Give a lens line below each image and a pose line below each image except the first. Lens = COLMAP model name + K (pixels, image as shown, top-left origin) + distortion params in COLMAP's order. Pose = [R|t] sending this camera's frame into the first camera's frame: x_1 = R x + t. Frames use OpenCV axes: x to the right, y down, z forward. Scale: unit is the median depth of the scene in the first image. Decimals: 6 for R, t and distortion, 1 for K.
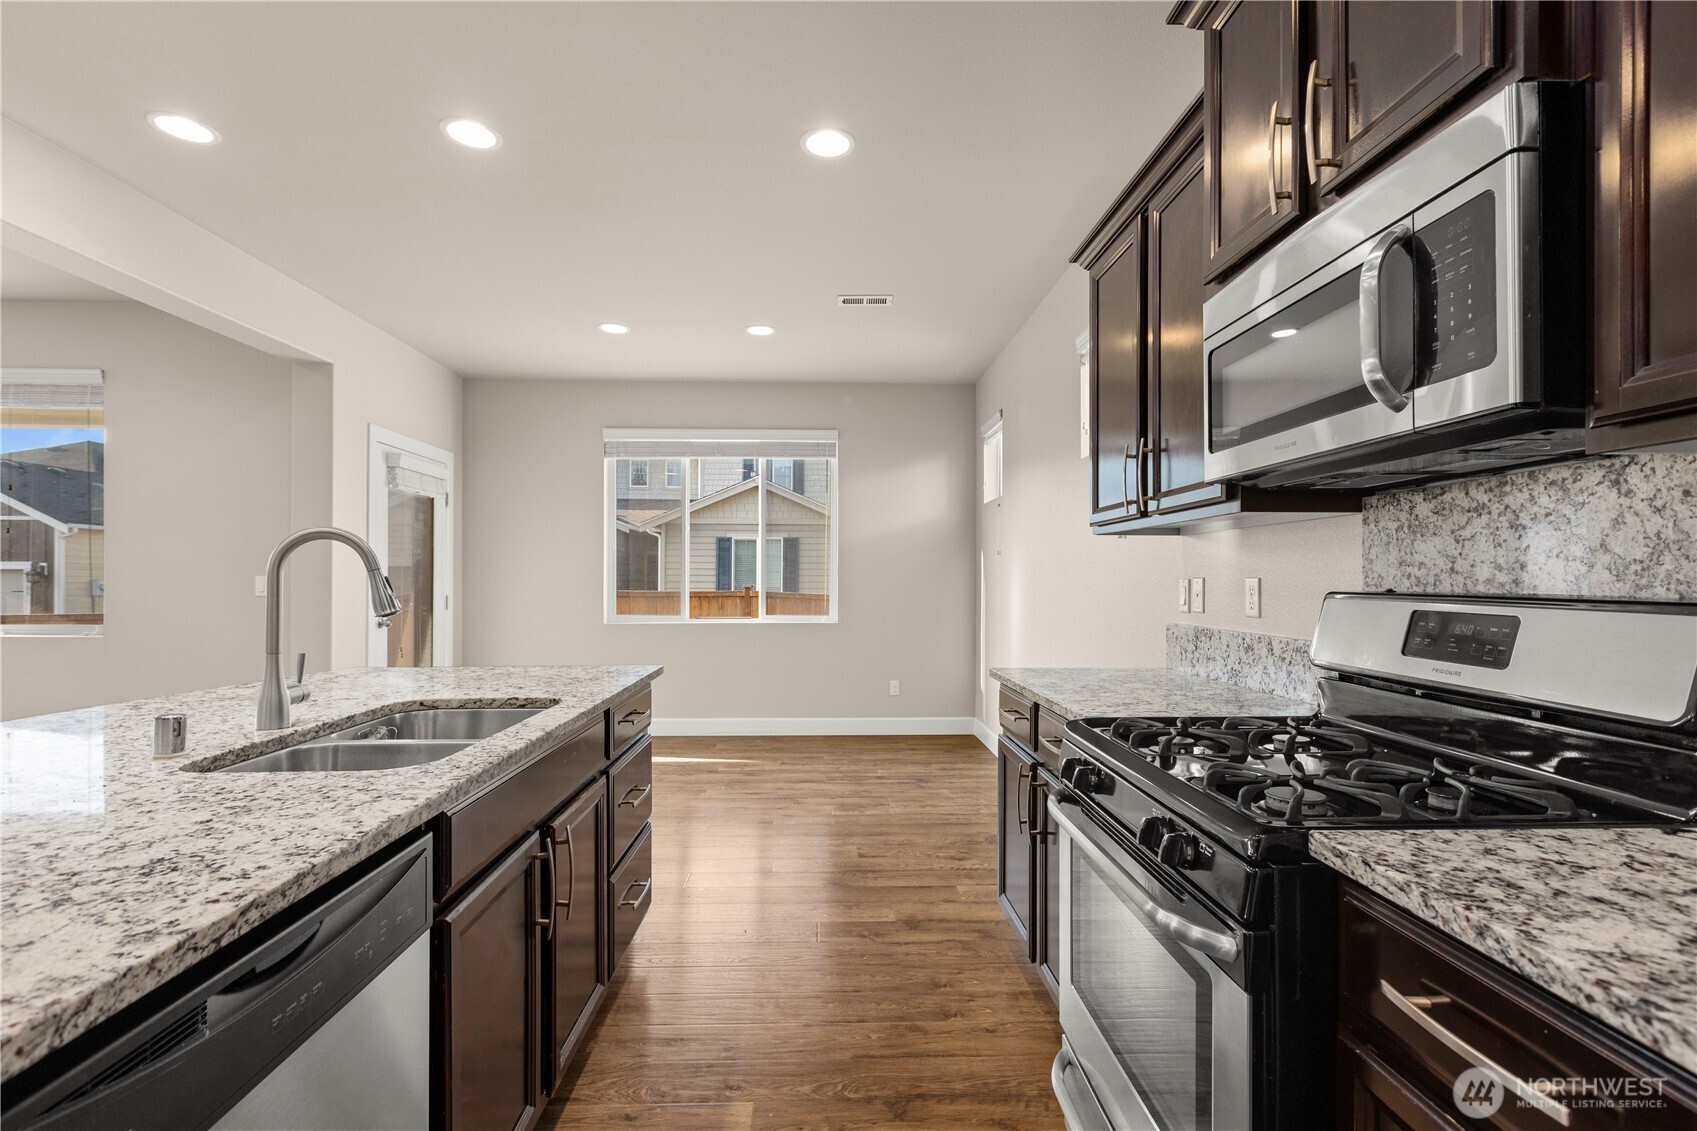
lens RADIAL K [[774.2, 0, 842.9], [0, 774.2, 572.0], [0, 0, 1]] dist [0.000396, -0.000057]
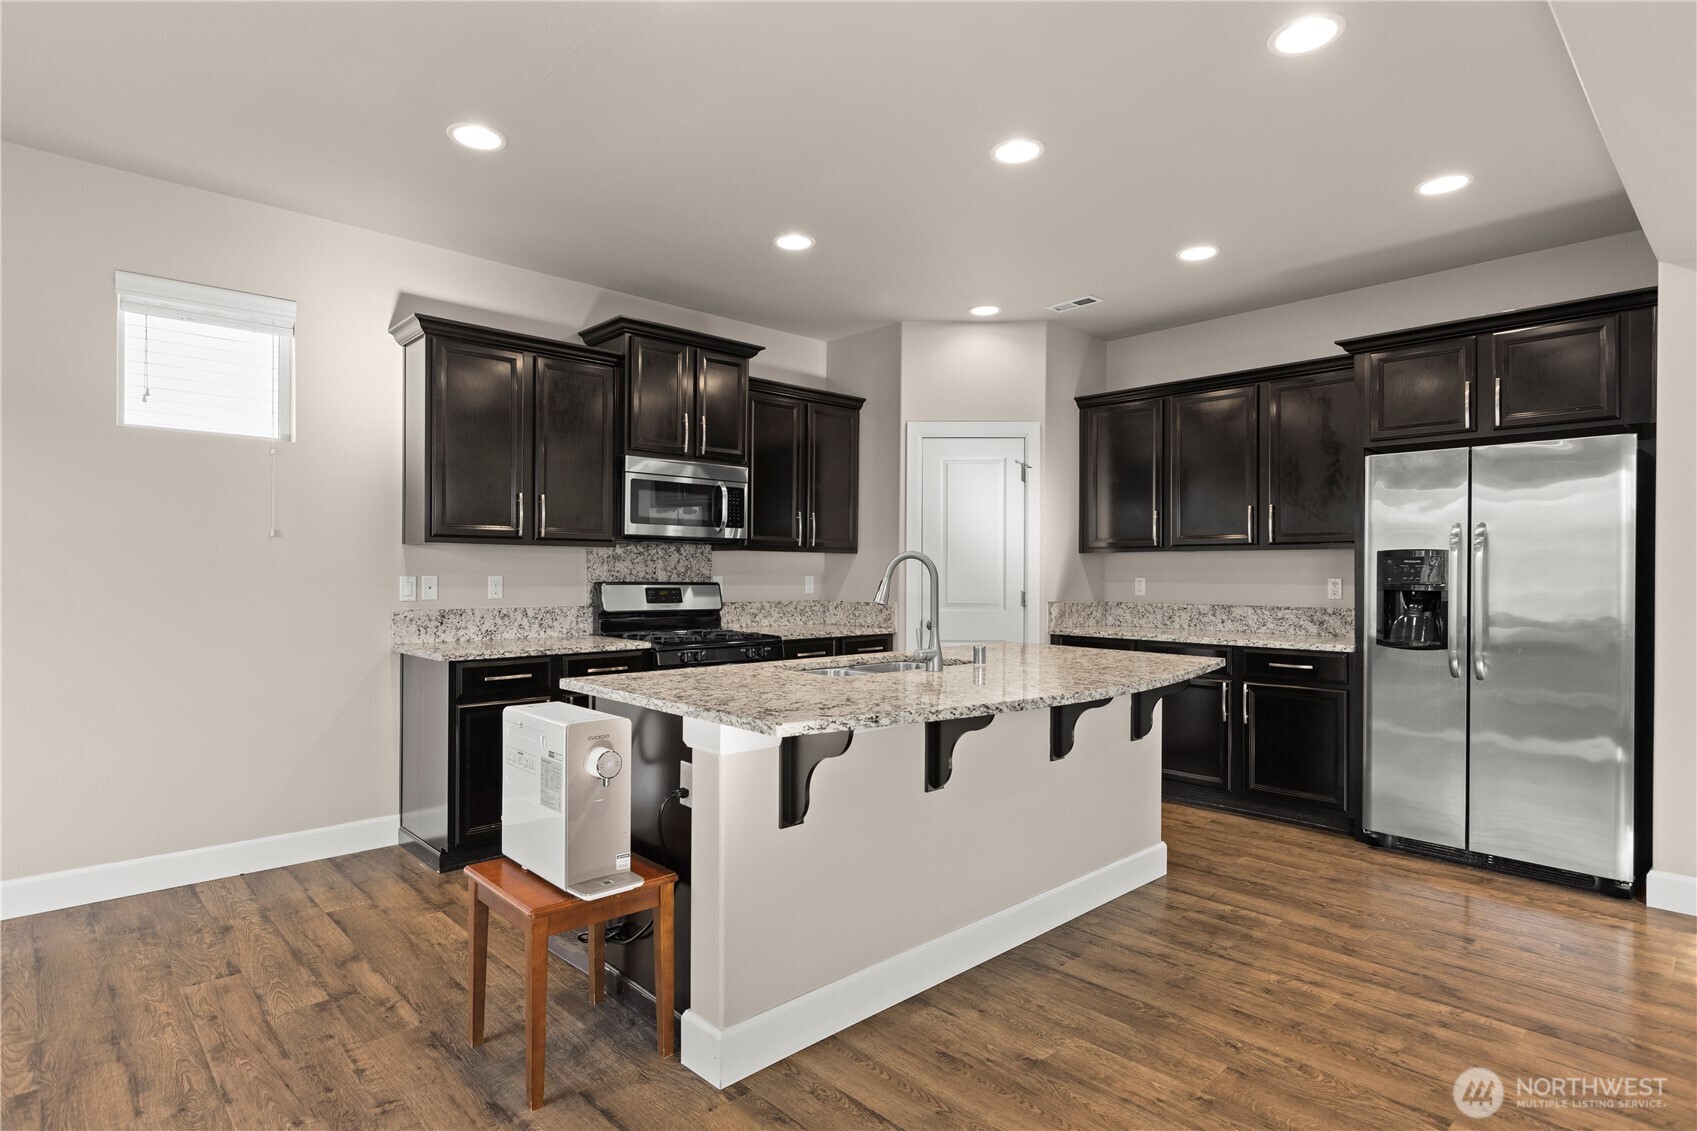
lens RADIAL K [[838.9, 0, 825.0], [0, 838.9, 572.9], [0, 0, 1]] dist [-0.024264, 0.000559]
pose [[-0.649910, -0.005694, 0.759990, -2.100401], [-0.013859, 0.999894, -0.004360, -0.001794], [-0.759885, -0.013366, -0.649920, 2.554743]]
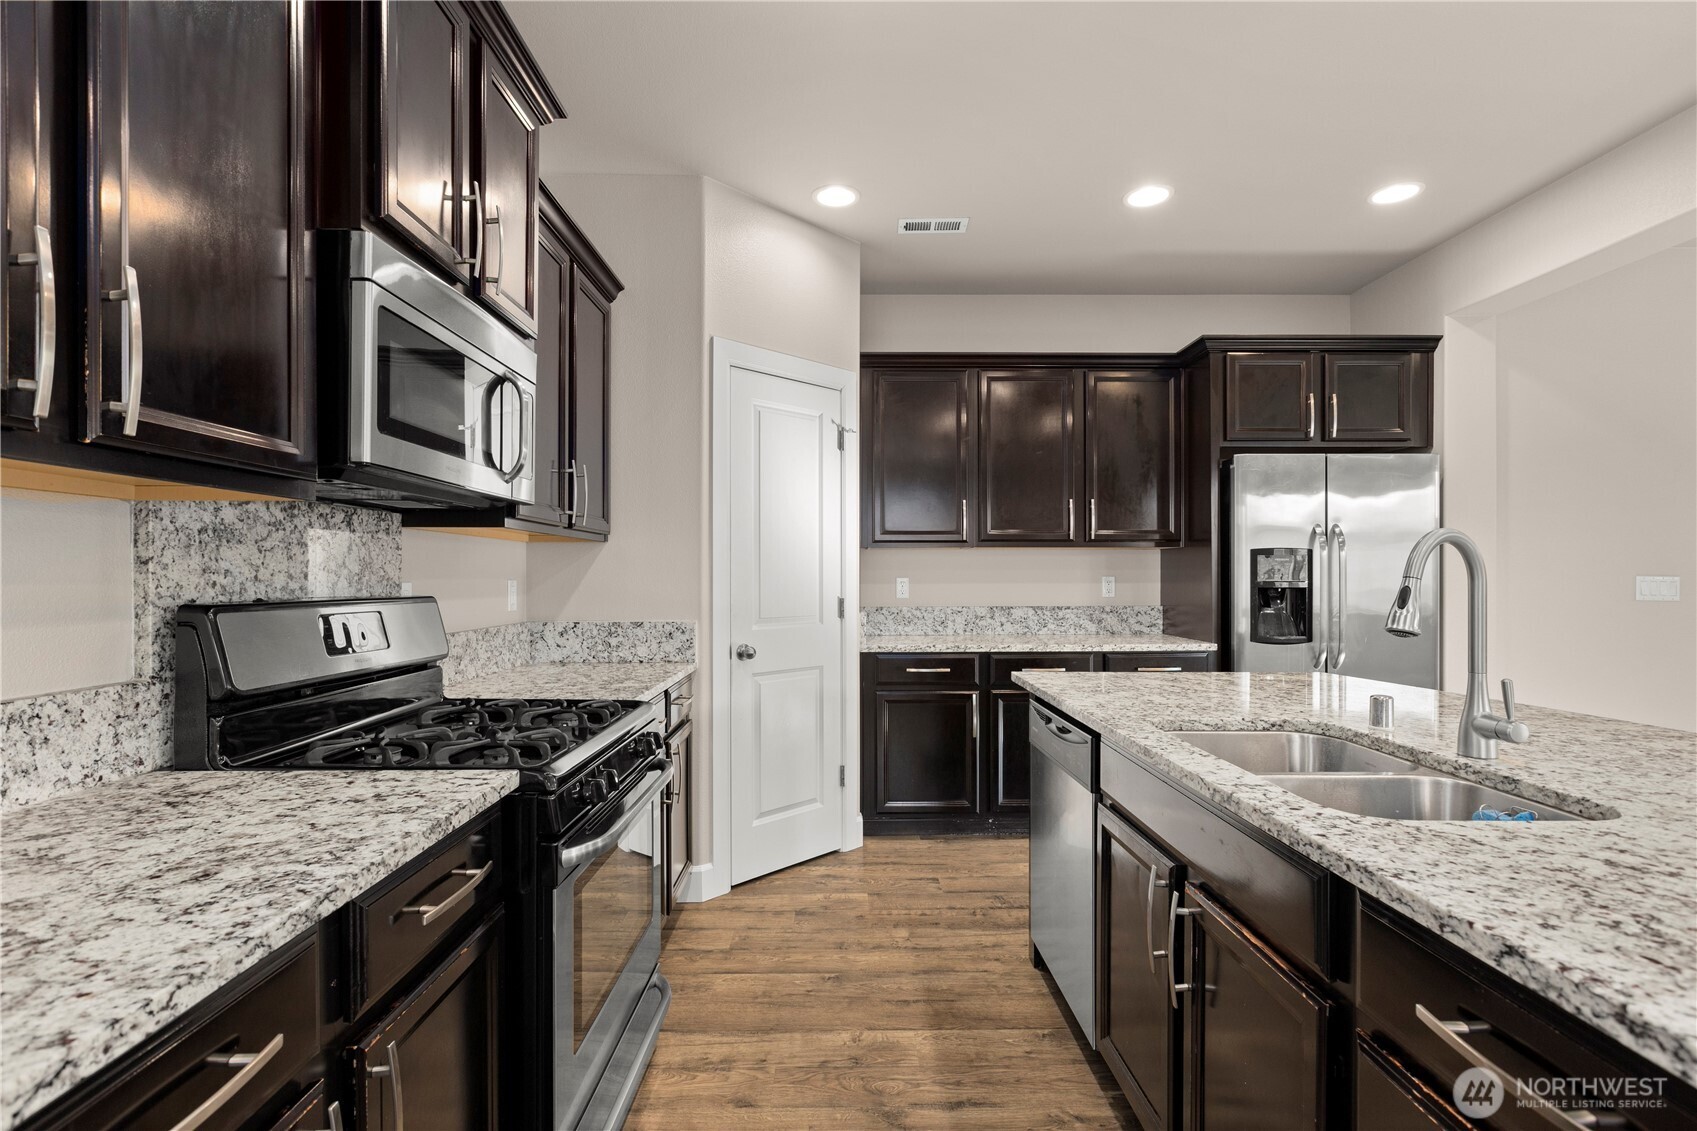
lens RADIAL K [[787.5, 0, 828.9], [0, 787.5, 586.2], [0, 0, 1]] dist [-0.013813, -0.000122]
pose [[-0.999146, -0.001387, 0.041291, -0.026124], [-0.001200, 0.999989, 0.004566, 0.002259], [-0.041297, 0.004512, -0.999137, 2.094411]]
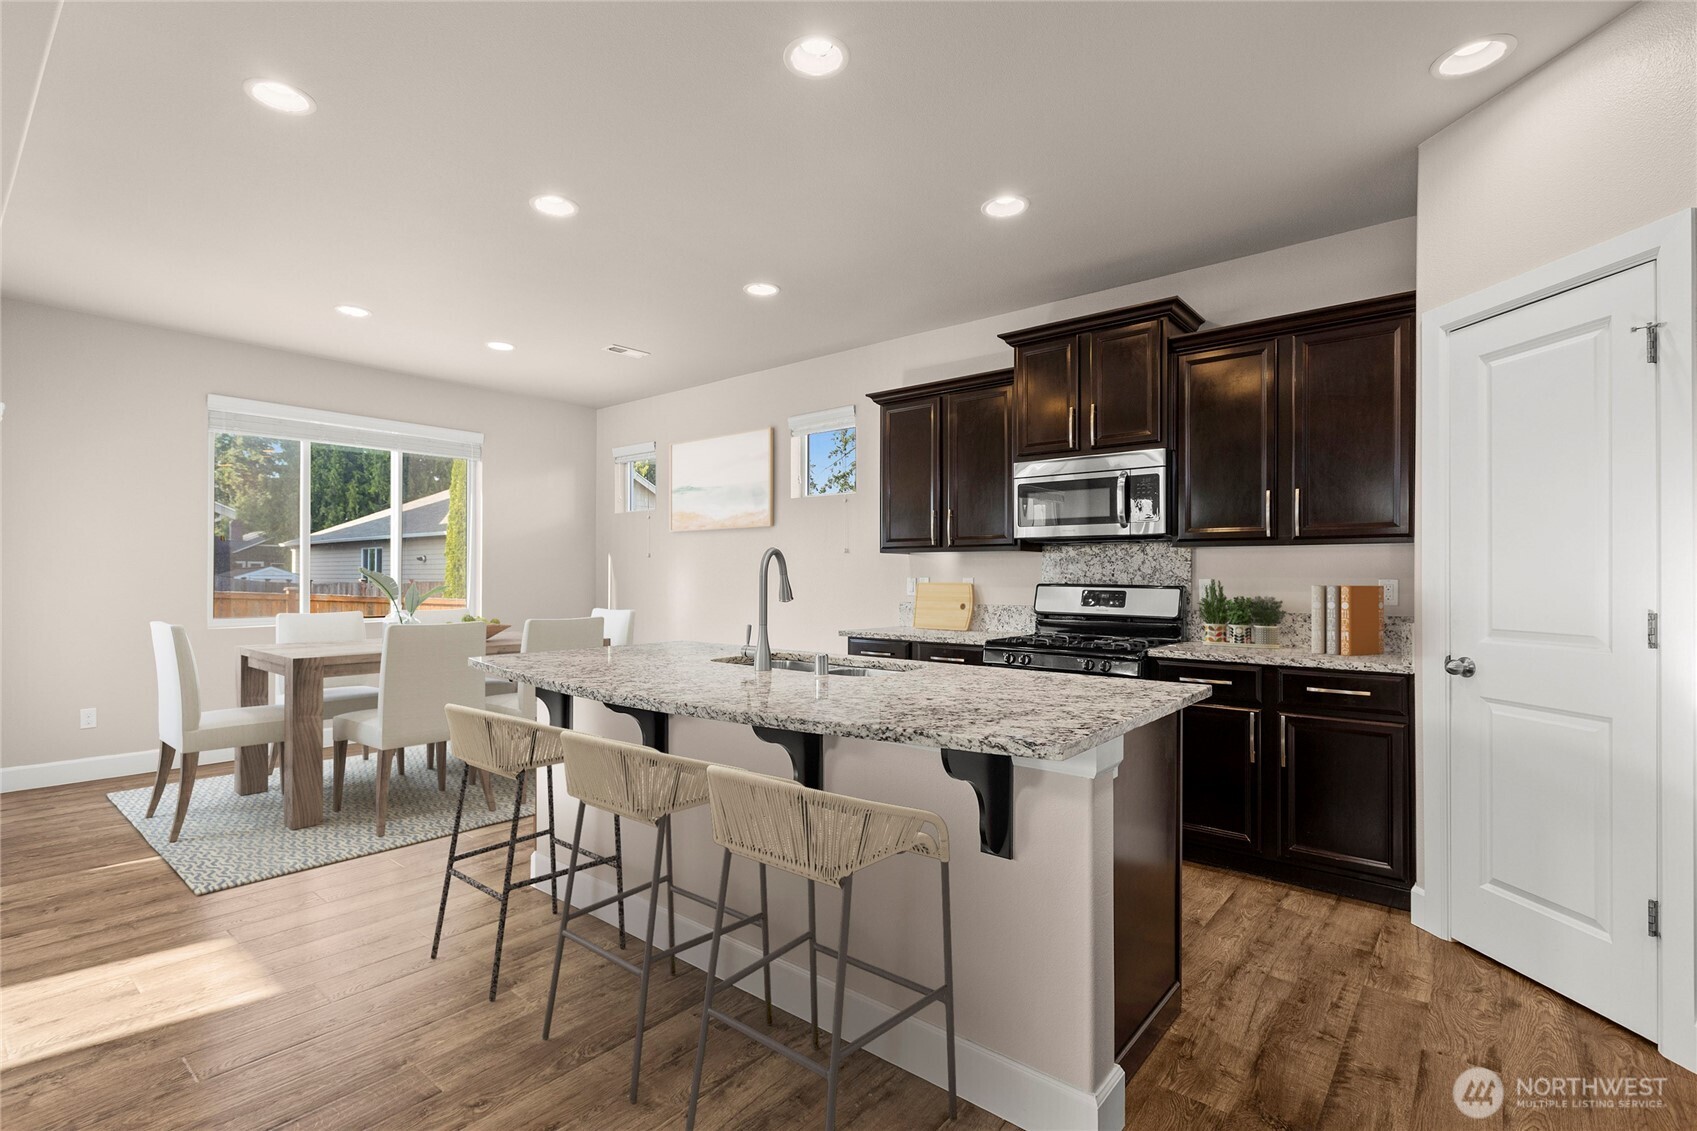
lens RADIAL K [[774.2, 0, 842.9], [0, 774.2, 572.0], [0, 0, 1]] dist [0.000396, -0.000057]
pose [[0.647175, 0.003079, 0.762335, -2.014107], [-0.007765, 0.999967, 0.002553, -0.017122], [-0.762302, -0.007572, 0.647177, -0.161149]]
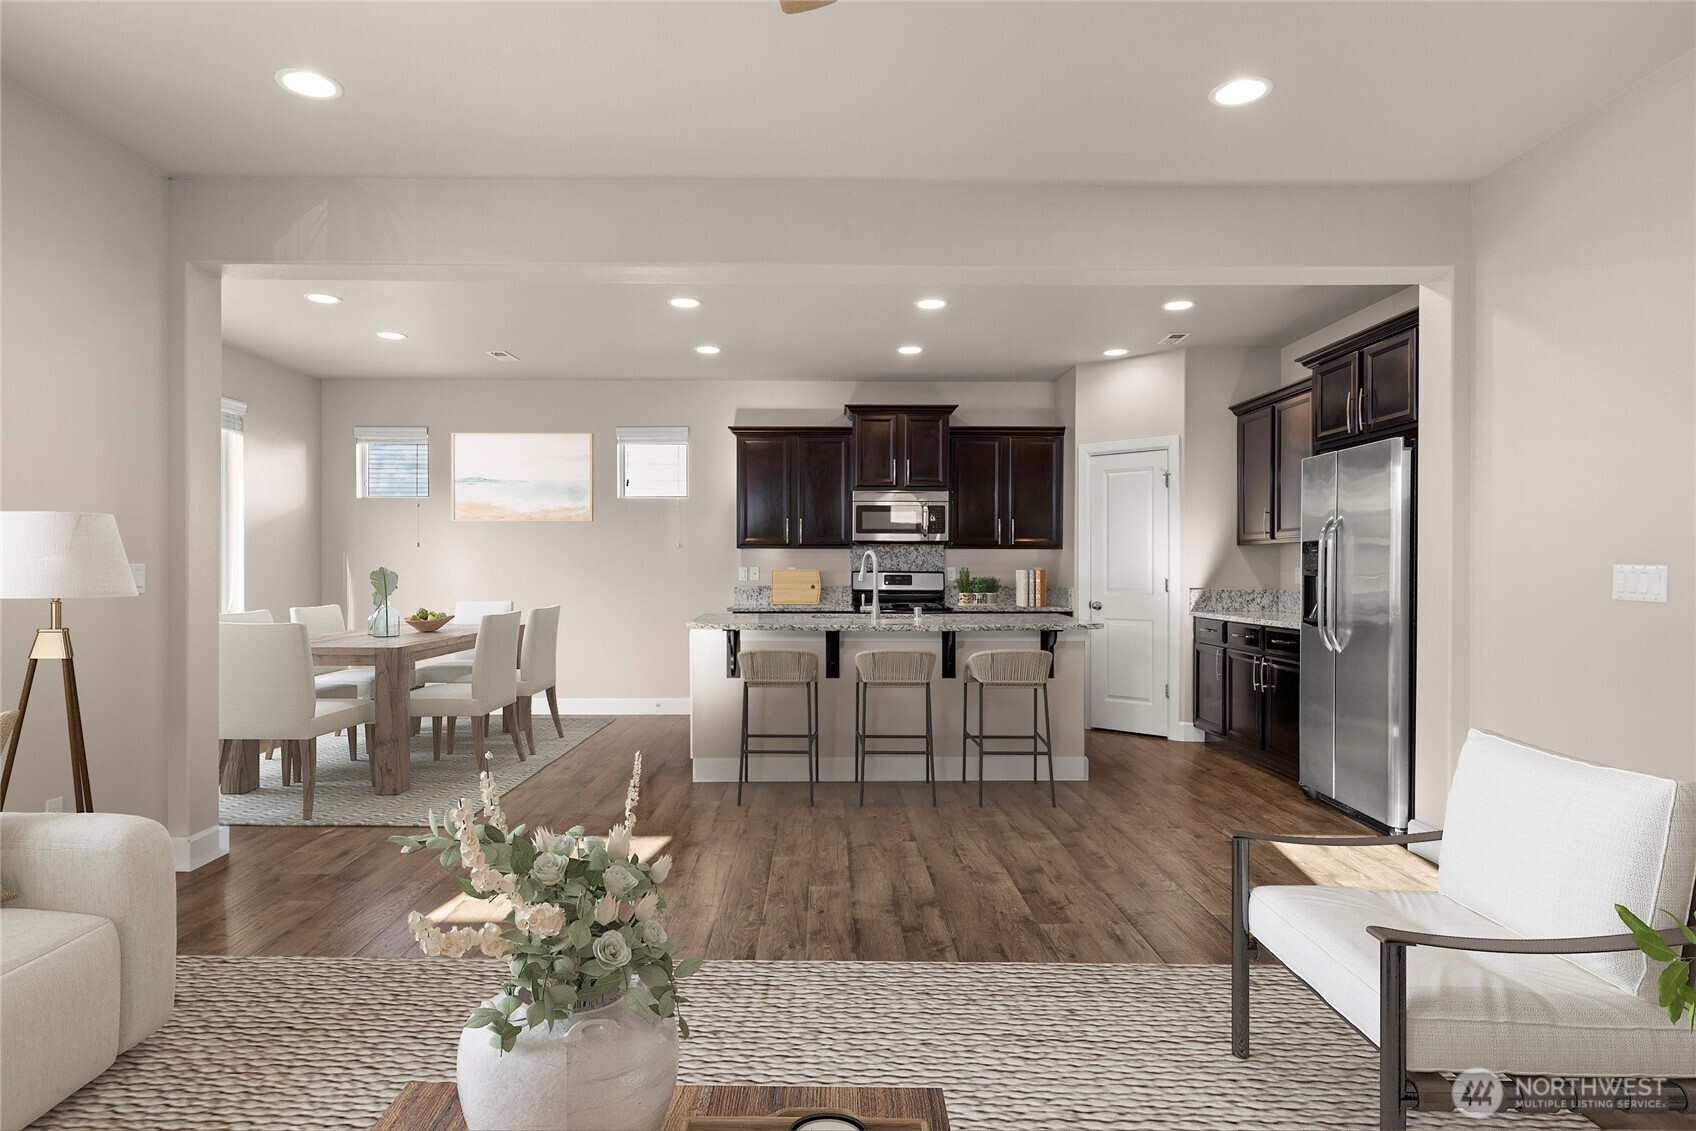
lens RADIAL K [[977.2, 0, 848.0], [0, 977.2, 565.5], [0, 0, 1]] dist [-0.000385, 0.000065]
pose [[0.009147, 0.000113, 0.999958, -4.859932], [-0.010795, 0.999942, -0.000014, -0.000136], [-0.999900, -0.010795, 0.009148, 1.172085]]
